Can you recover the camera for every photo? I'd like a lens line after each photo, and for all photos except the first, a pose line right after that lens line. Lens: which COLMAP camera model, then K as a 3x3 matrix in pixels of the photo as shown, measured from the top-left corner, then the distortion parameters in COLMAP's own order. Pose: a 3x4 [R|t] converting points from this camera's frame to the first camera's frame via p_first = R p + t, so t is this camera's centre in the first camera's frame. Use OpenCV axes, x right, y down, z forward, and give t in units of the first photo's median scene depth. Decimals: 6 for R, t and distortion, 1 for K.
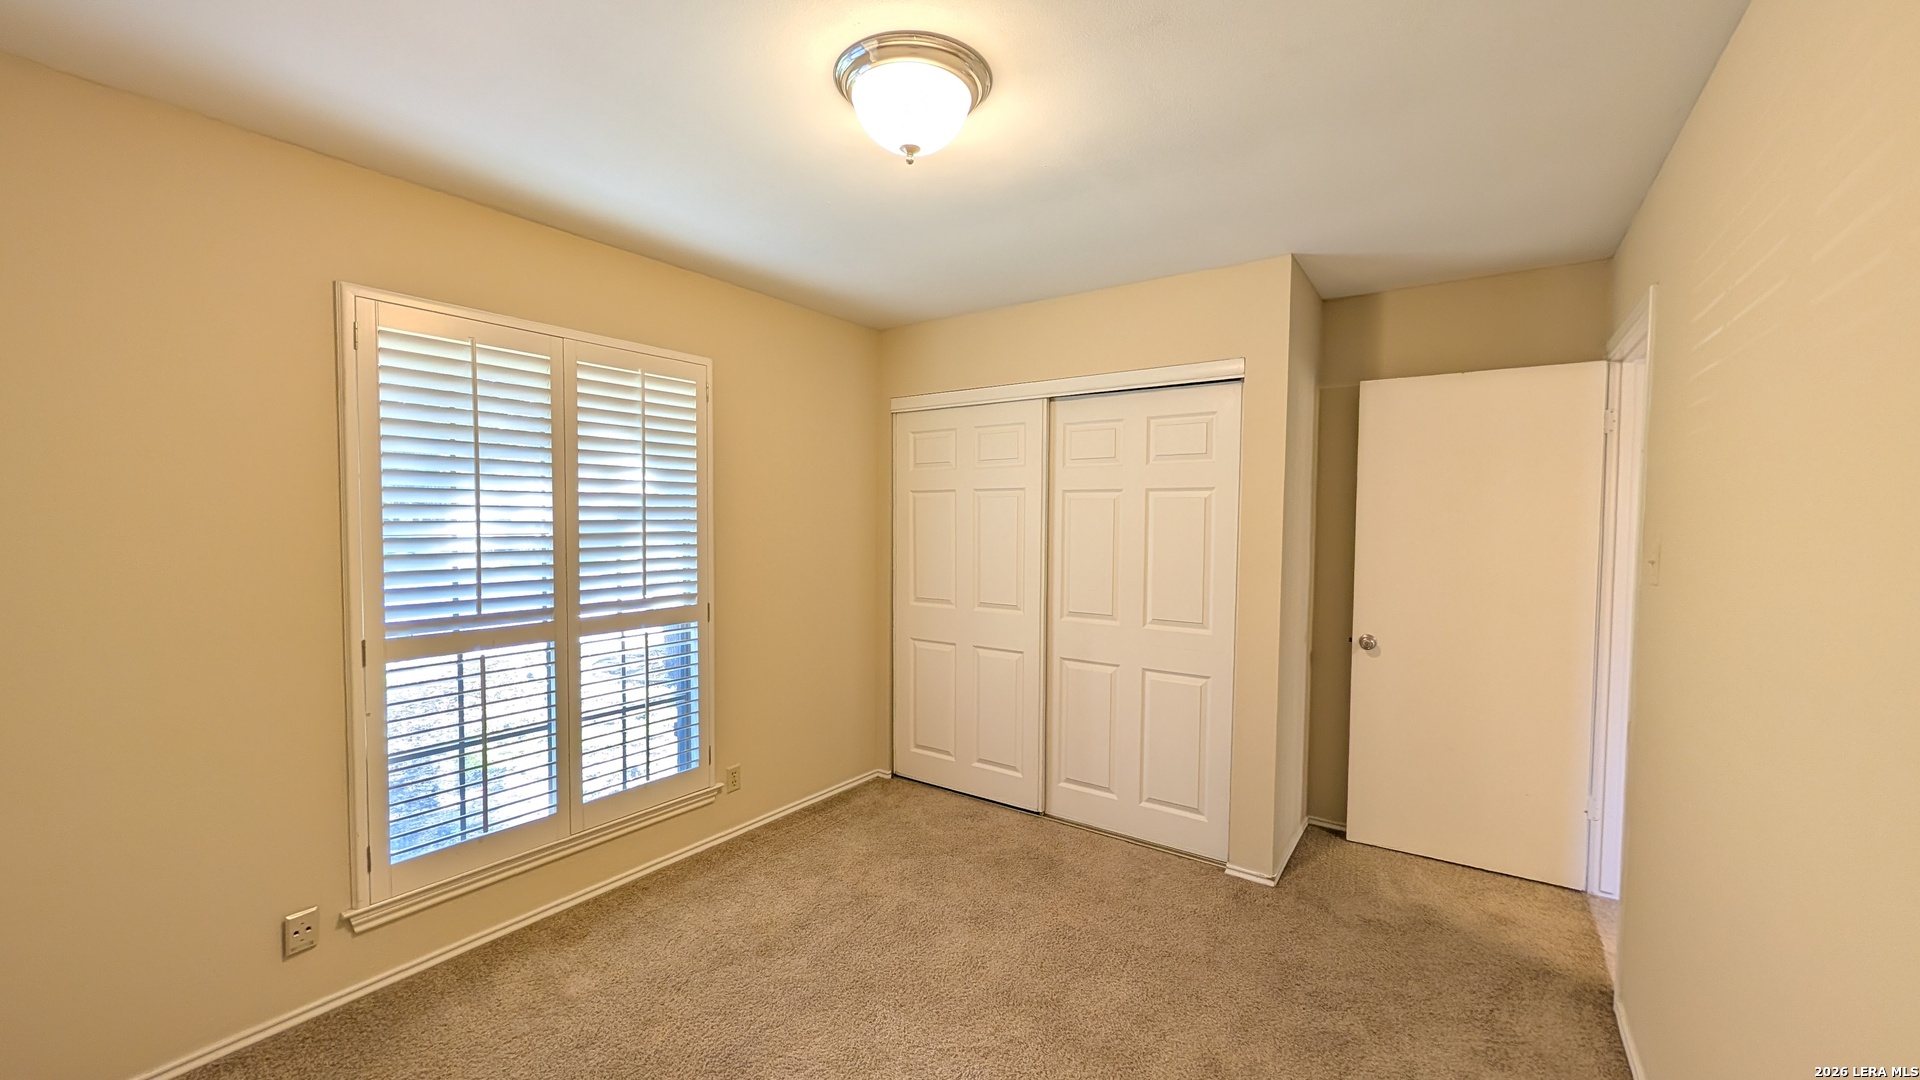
lens RADIAL K [[720.5, 0, 954.1], [0, 720.5, 547.9], [0, 0, 1]] dist [-0.000340, 0.000051]
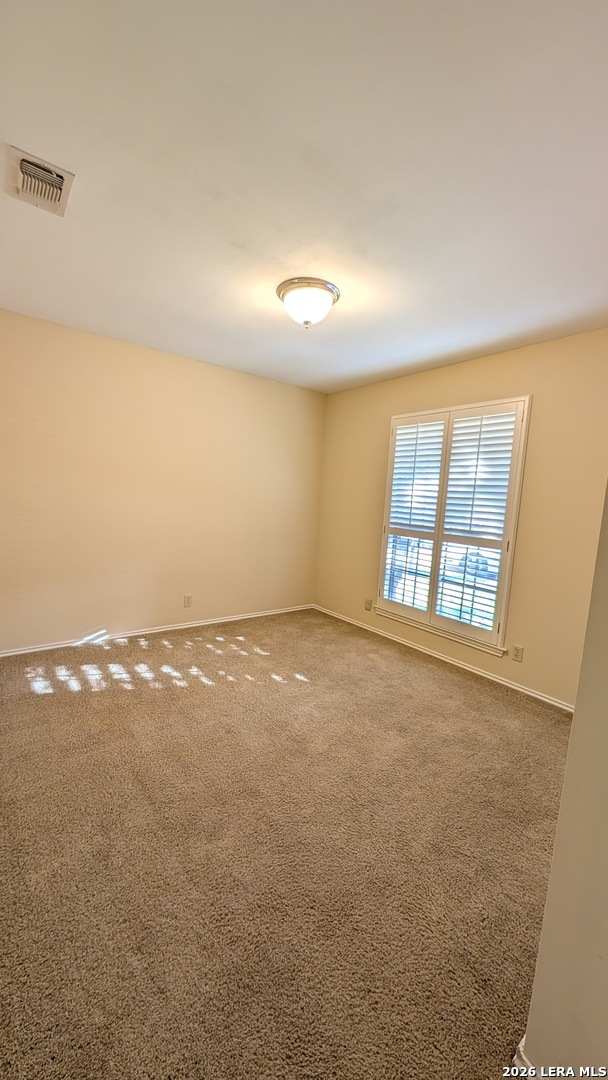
lens RADIAL K [[405.3, 0, 301.5], [0, 405.3, 537.9], [0, 0, 1]] dist [-0.000340, 0.000051]
pose [[-0.285099, 0.080907, -0.955077, 0.844369], [-0.100266, 0.988447, 0.113664, 0.009742], [0.953239, 0.128167, -0.273693, 0.928156]]
